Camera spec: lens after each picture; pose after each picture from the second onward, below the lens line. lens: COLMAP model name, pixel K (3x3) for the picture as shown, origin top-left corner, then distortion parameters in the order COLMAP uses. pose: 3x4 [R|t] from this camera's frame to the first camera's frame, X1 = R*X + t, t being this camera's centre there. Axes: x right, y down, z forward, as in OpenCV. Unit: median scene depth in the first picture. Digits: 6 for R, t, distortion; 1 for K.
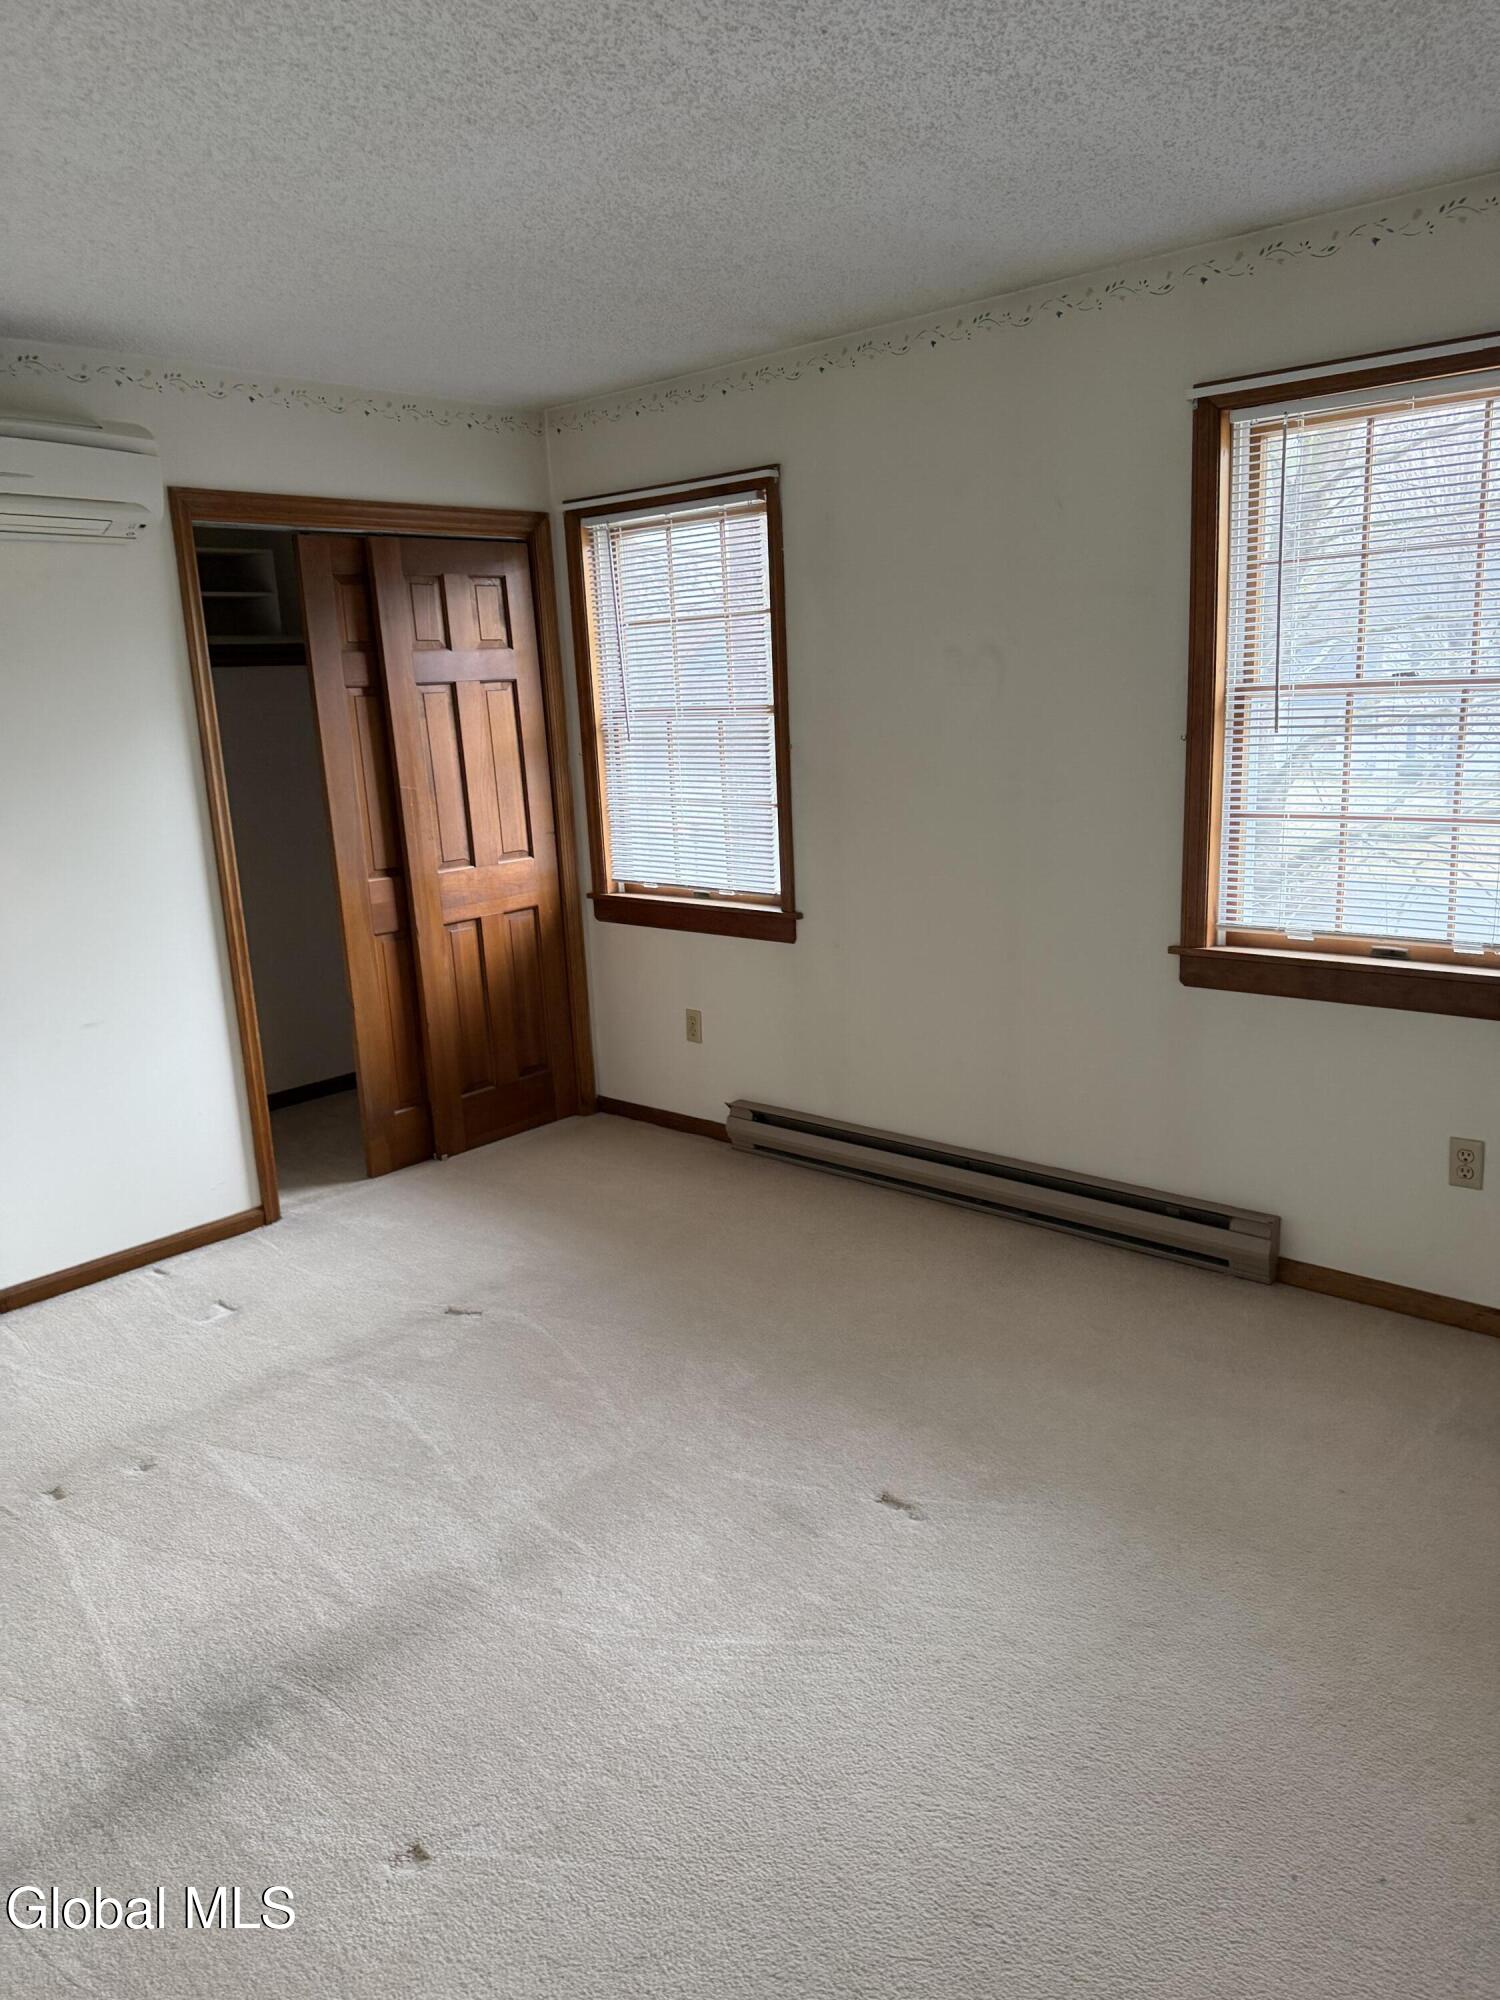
lens RADIAL K [[1414.7, 0, 750.0], [0, 1414.7, 1000.0], [0, 0, 1]] dist [0.098782, 0.000127]
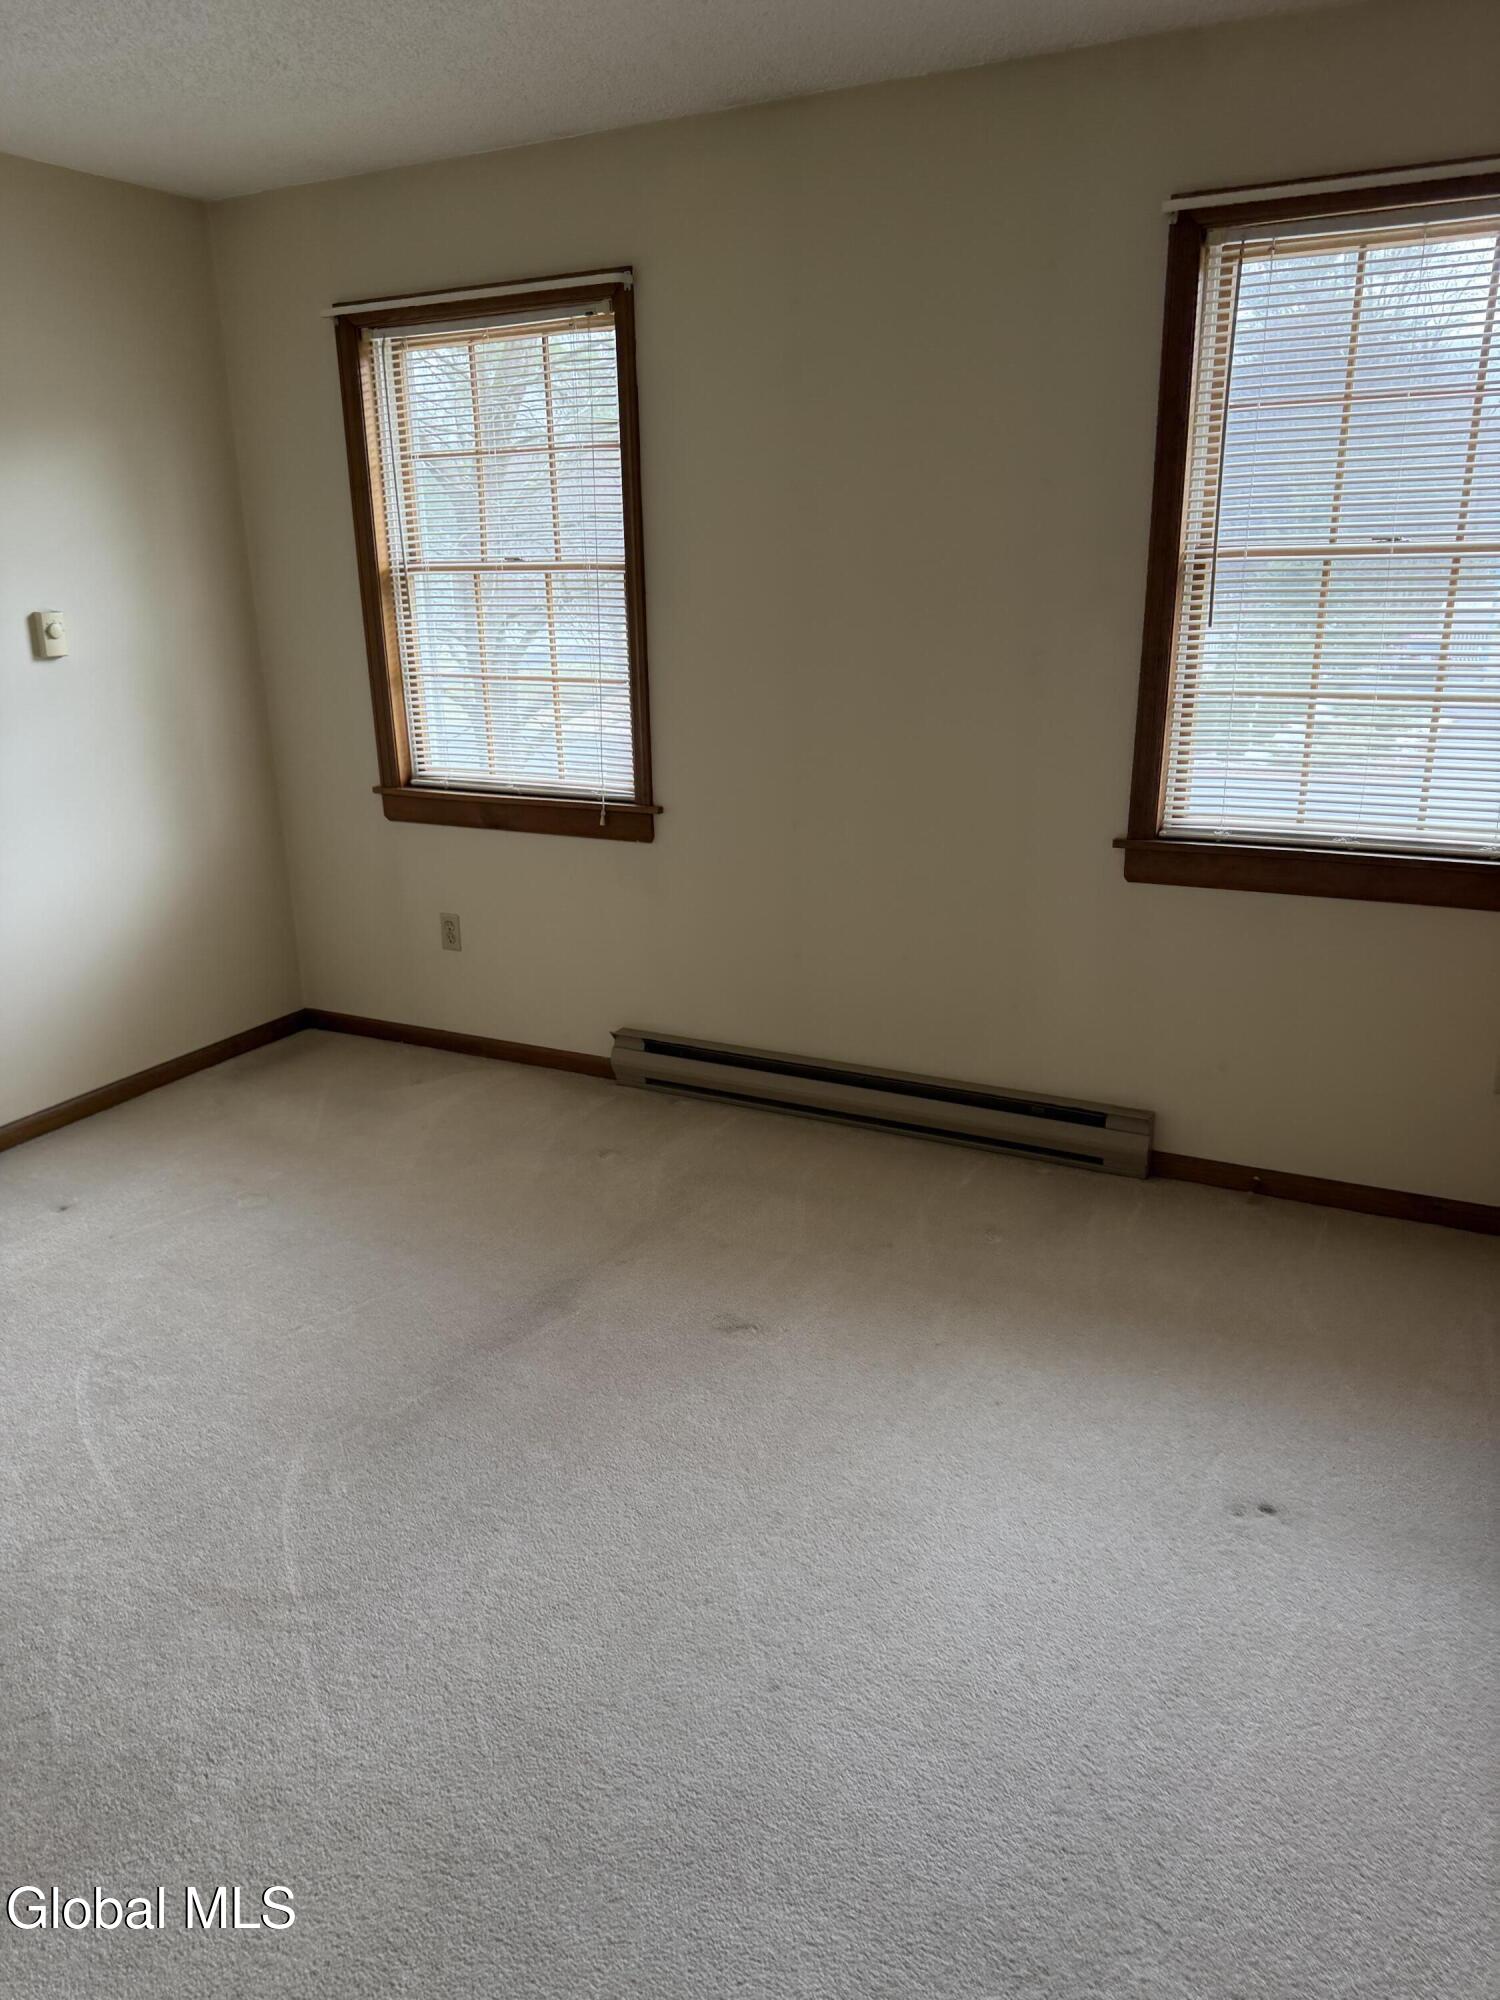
lens RADIAL K [[1423.3, 0, 750.0], [0, 1423.3, 1000.0], [0, 0, 1]] dist [0.061441, -0.000408]
pose [[0.969315, -0.052330, 0.240187, -0.138636], [0.032546, 0.995797, 0.085612, -0.018225], [-0.243658, -0.075168, 0.966944, 0.136916]]
